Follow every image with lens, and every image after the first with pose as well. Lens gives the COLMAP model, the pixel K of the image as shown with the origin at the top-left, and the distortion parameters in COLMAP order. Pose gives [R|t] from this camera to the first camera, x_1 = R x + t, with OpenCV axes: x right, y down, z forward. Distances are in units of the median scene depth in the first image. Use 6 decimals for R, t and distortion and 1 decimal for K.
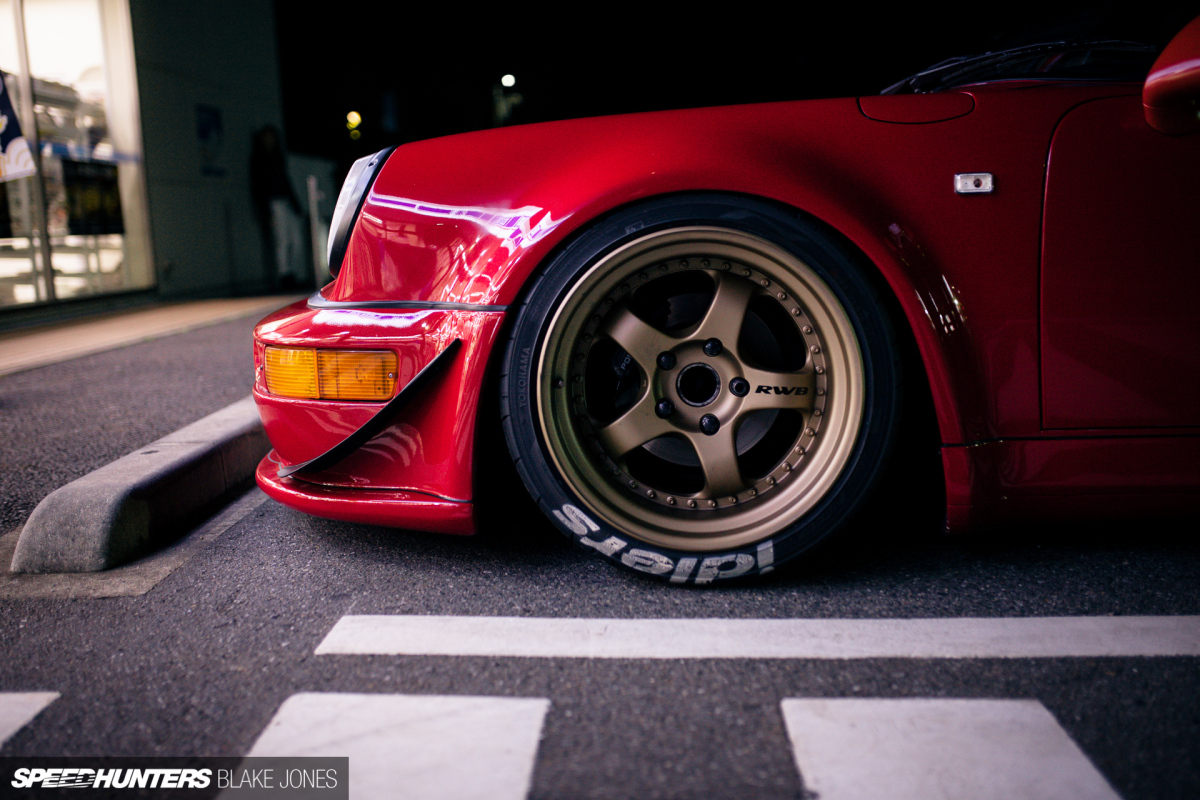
lens RADIAL K [[1200.1, 0, 600.6], [0, 1200.1, 402.2], [0, 0, 1]] dist [-0.024485, 0.000000]
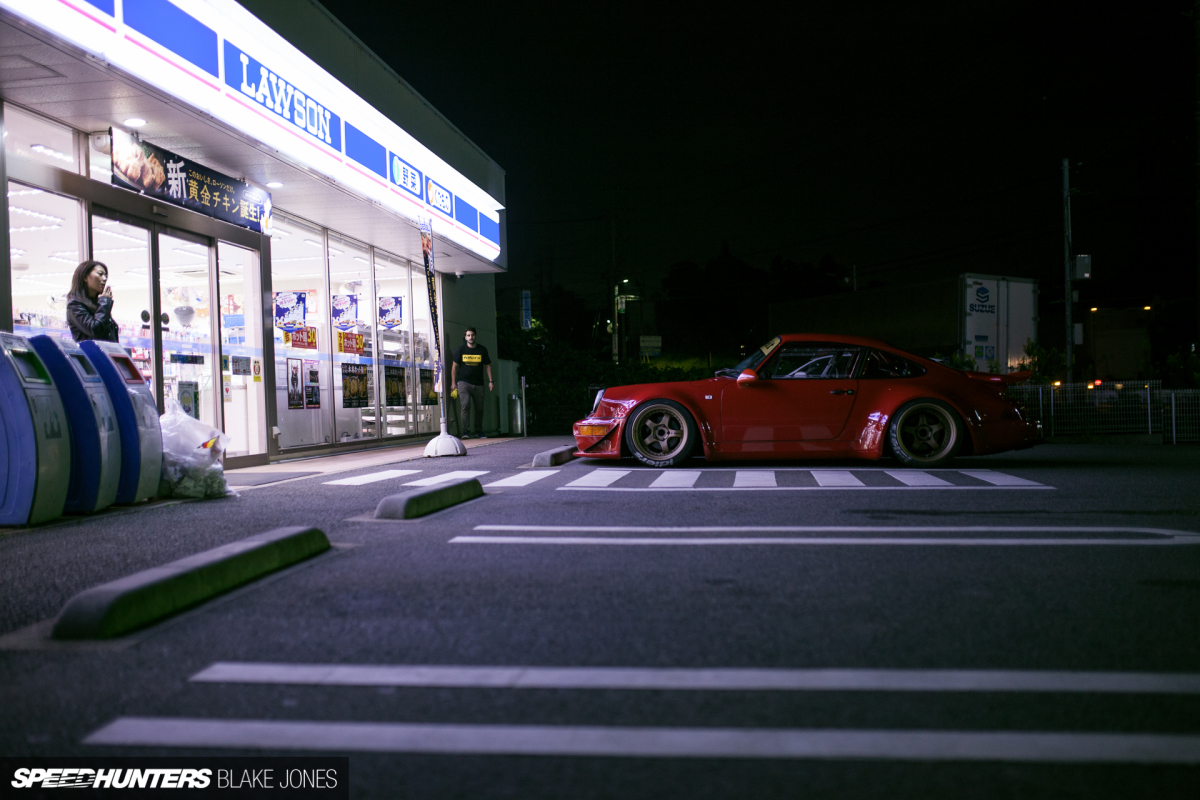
lens RADIAL K [[1200.1, 0, 600.4], [0, 1200.1, 399.8], [0, 0, 1]] dist [-0.024485, 0.000000]
pose [[0.995420, 0.011186, -0.094942, 0.327523], [-0.025094, 0.988879, -0.146590, 0.657181], [0.092247, 0.148301, 0.984631, -4.519664]]
